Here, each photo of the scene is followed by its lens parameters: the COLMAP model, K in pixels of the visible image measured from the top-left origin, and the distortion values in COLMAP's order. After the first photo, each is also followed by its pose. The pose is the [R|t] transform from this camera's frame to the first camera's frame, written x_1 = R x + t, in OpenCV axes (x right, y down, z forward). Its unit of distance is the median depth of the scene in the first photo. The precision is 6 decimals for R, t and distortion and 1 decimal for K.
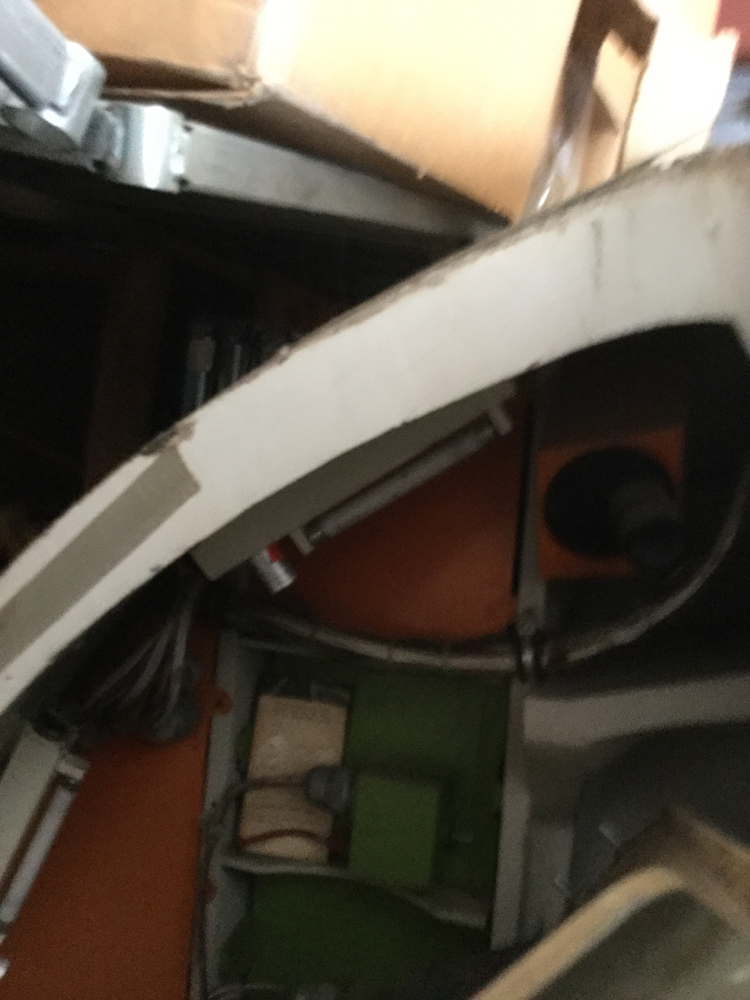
lens RADIAL K [[907.0, 0, 375.0], [0, 907.0, 500.0], [0, 0, 1]] dist [0.111939, -0.224201]
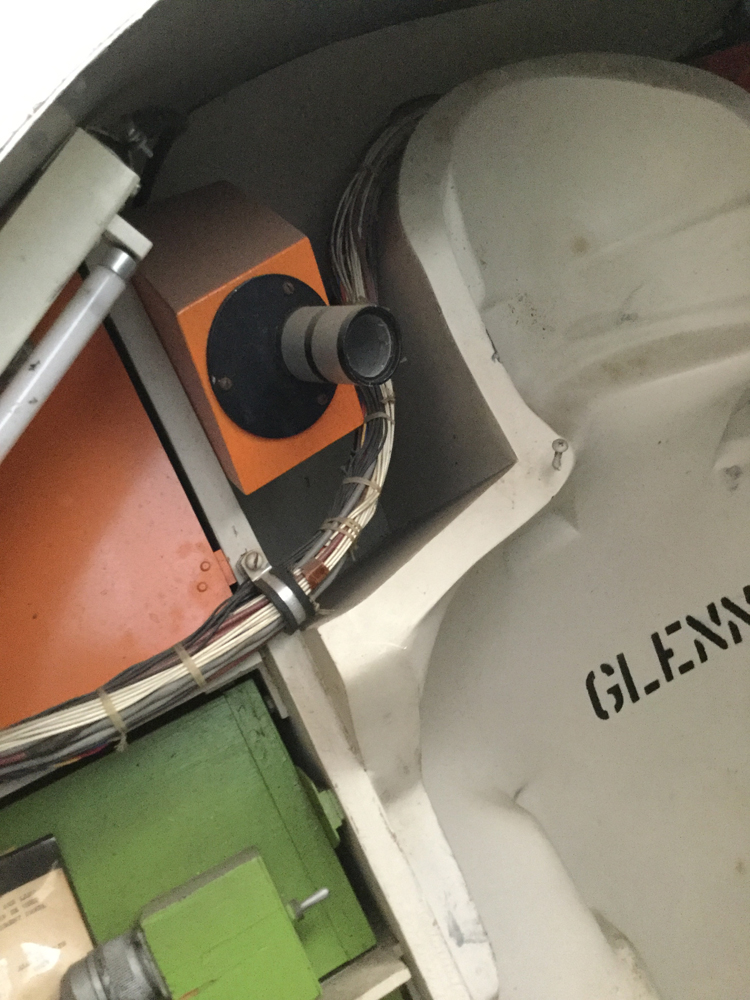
lens RADIAL K [[907.0, 0, 375.0], [0, 907.0, 500.0], [0, 0, 1]] dist [0.111939, -0.224201]
pose [[0.707159, -0.387613, 0.591339, -0.159681], [0.508598, 0.859848, -0.044596, 0.151810], [-0.491176, 0.332290, 0.805189, 0.296105]]
